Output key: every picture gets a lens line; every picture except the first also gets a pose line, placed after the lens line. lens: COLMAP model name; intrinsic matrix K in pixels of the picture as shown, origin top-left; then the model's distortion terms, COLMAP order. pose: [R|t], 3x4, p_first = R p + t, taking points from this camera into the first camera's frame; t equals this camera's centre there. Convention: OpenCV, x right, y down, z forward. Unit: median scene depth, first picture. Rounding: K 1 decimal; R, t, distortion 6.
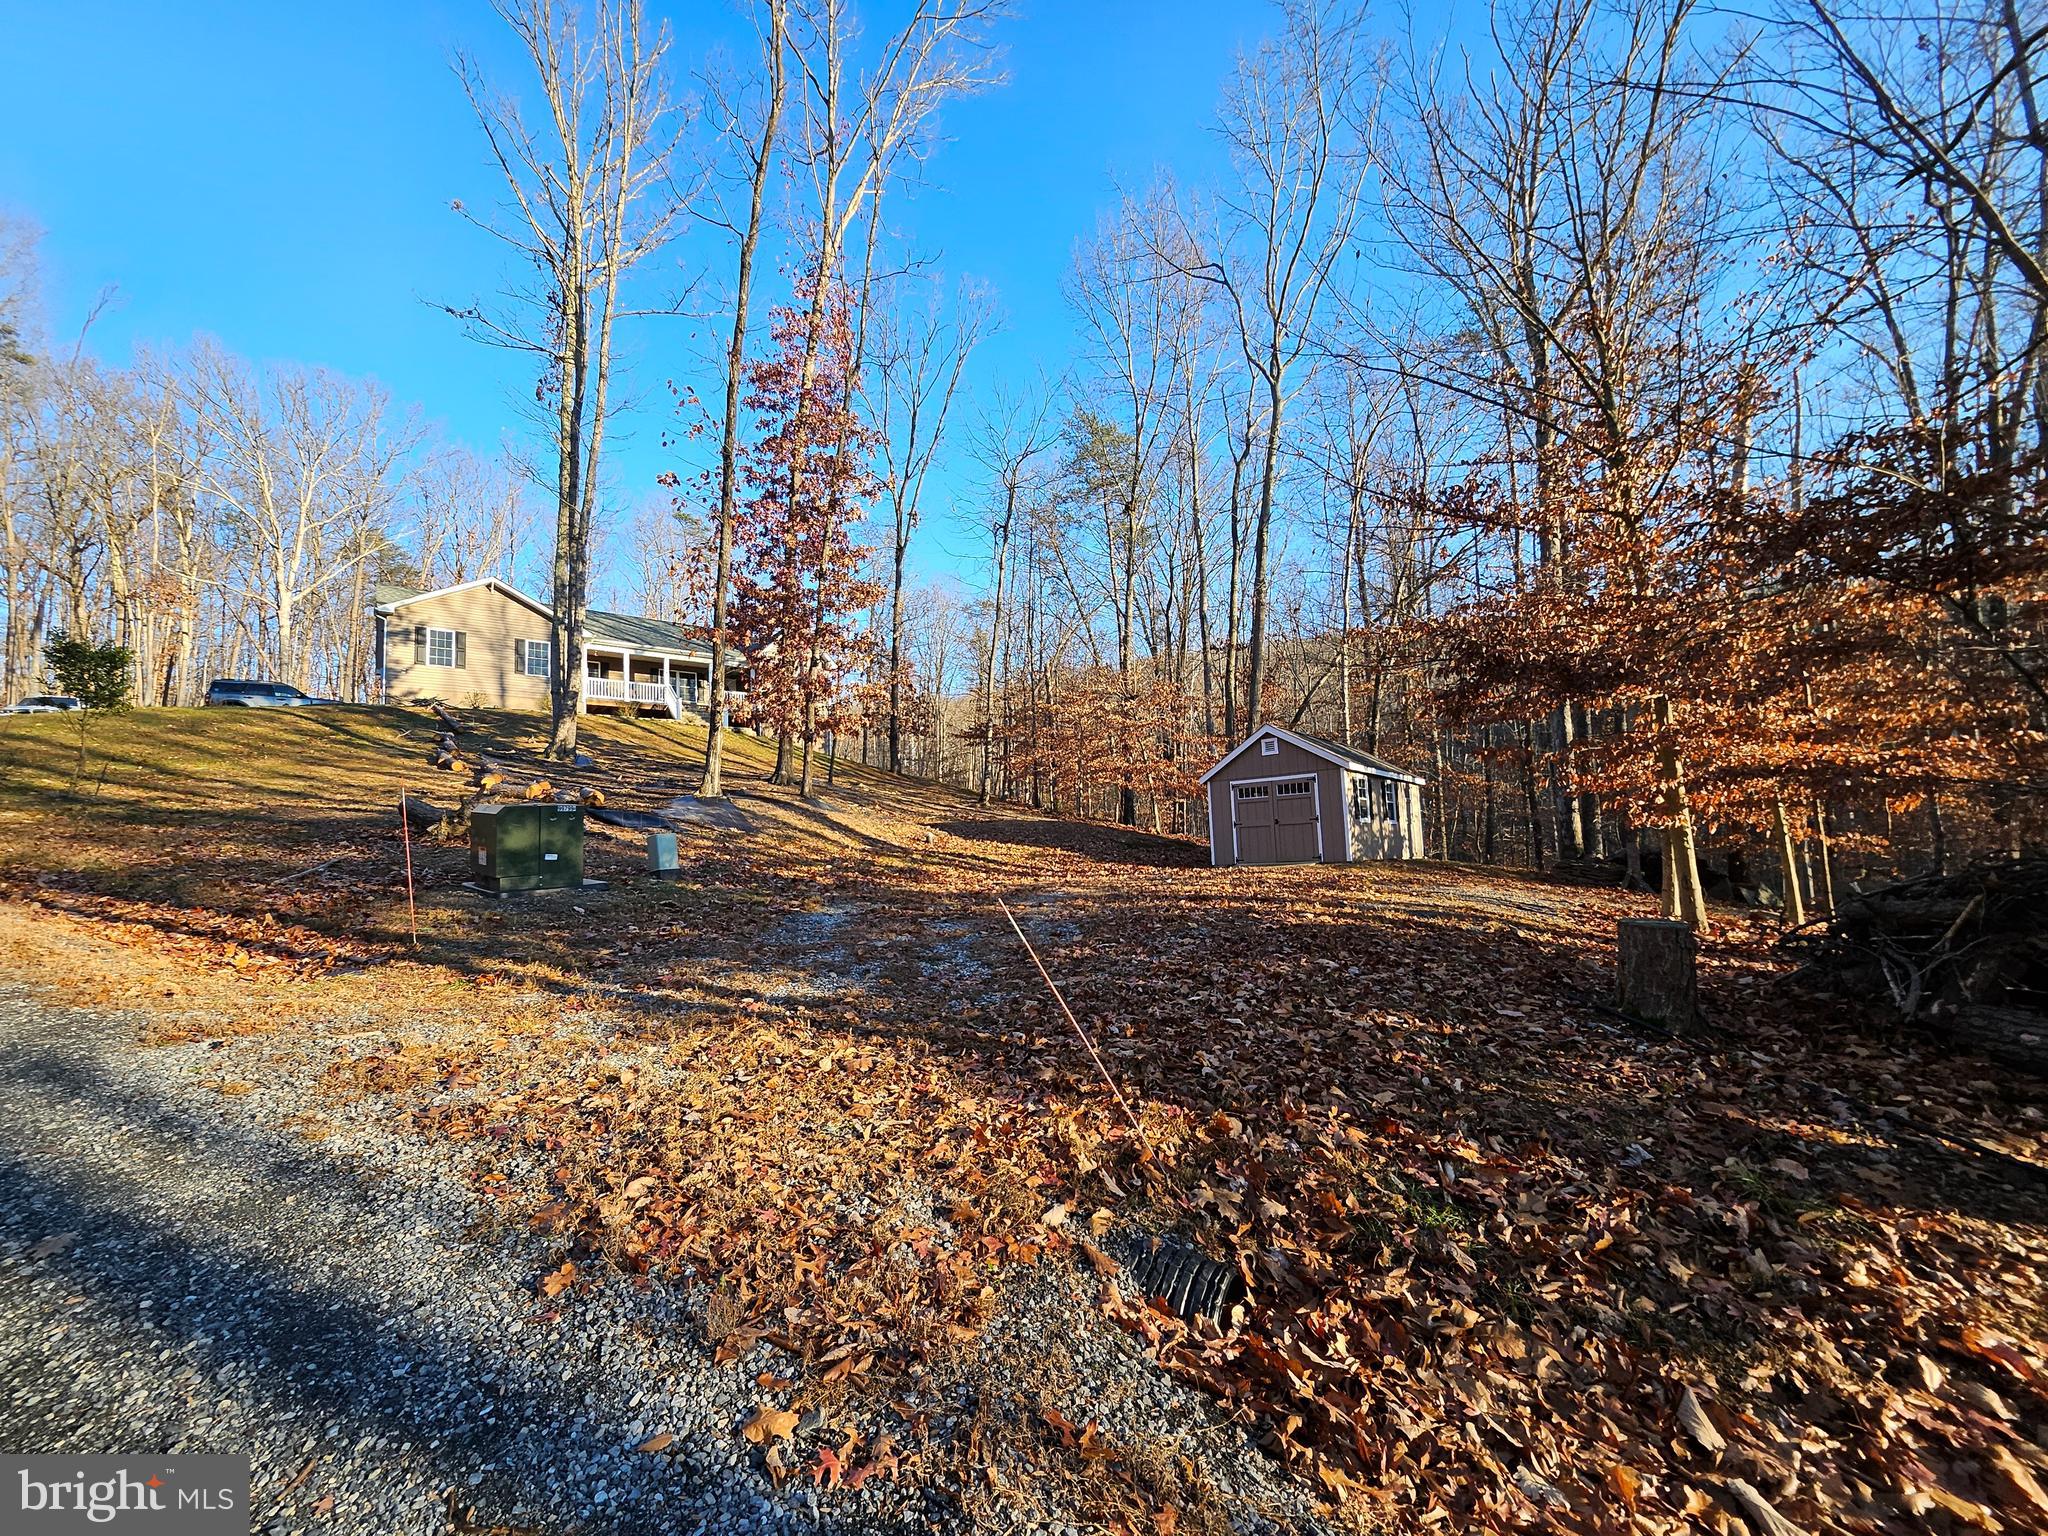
lens RADIAL K [[808.1, 0, 1023.0], [0, 808.1, 777.2], [0, 0, 1]] dist [0.002155, -0.001588]
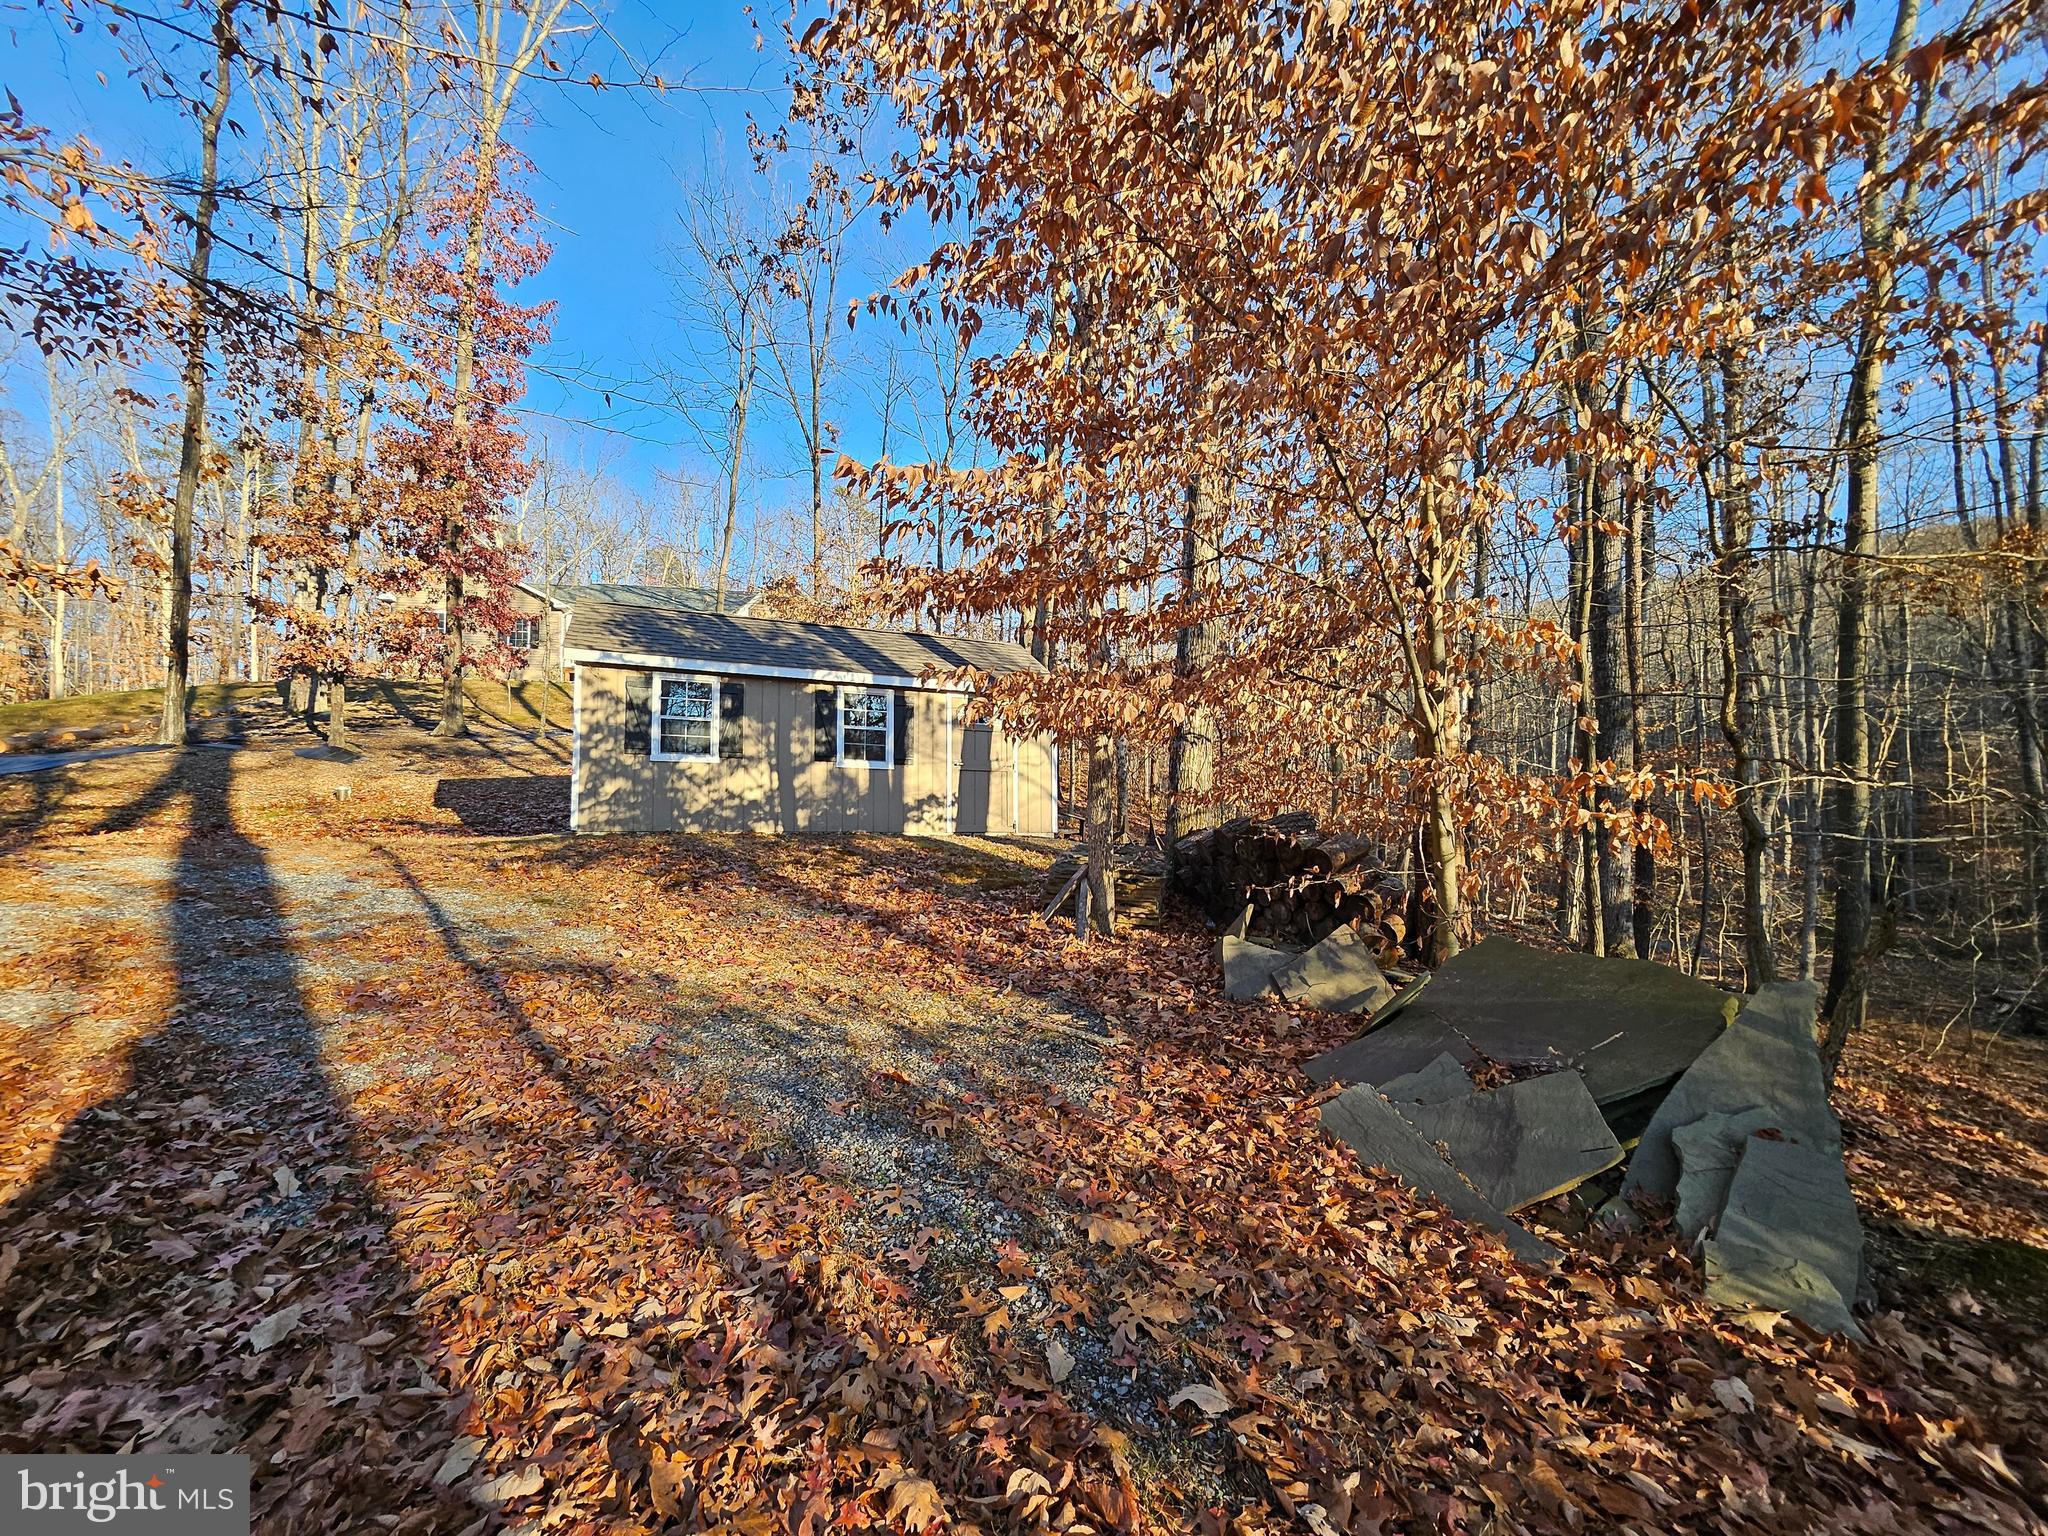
lens RADIAL K [[808.1, 0, 1008.7], [0, 808.1, 789.2], [0, 0, 1]] dist [0.002155, -0.001588]
pose [[0.895141, 0.000832, -0.445783, 0.783630], [0.019346, 0.998984, 0.040712, 0.051346], [0.445363, -0.045067, 0.894215, 0.563546]]
